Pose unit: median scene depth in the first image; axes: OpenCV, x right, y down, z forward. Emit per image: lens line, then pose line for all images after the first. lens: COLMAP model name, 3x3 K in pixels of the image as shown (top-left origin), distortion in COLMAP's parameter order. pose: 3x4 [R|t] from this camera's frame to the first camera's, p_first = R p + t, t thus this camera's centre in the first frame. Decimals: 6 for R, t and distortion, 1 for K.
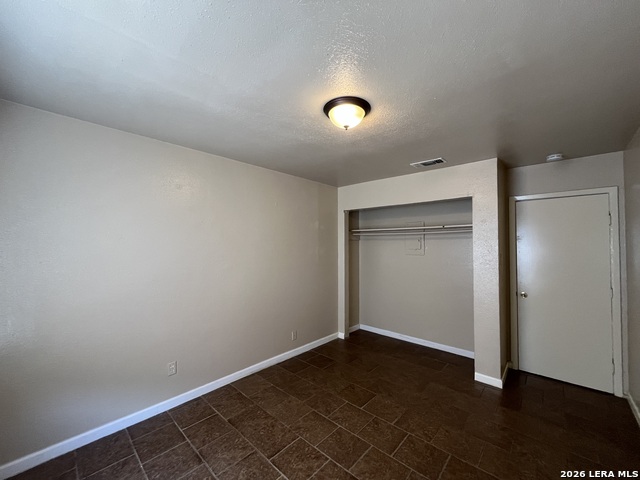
lens RADIAL K [[257.2, 0, 321.7], [0, 257.2, 239.3], [0, 0, 1]] dist [-0.003966, 0.000037]
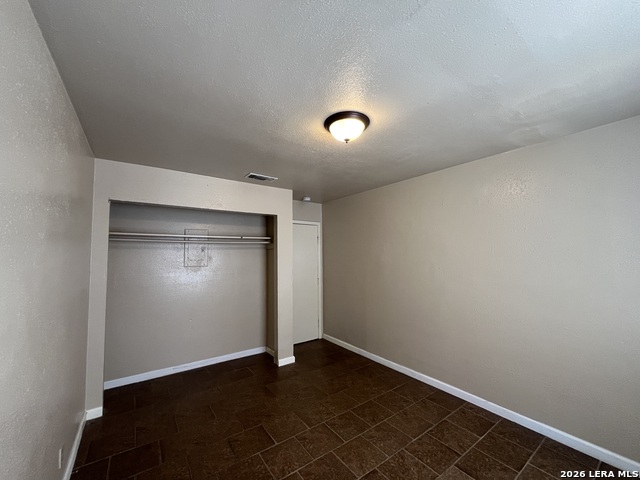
lens RADIAL K [[257.2, 0, 316.8], [0, 257.2, 240.0], [0, 0, 1]] dist [-0.003966, 0.000037]
pose [[0.213386, 0.051950, 0.975586, -0.570779], [-0.014952, 0.998642, -0.049907, 0.009673], [-0.976854, -0.003937, 0.213872, 0.559762]]
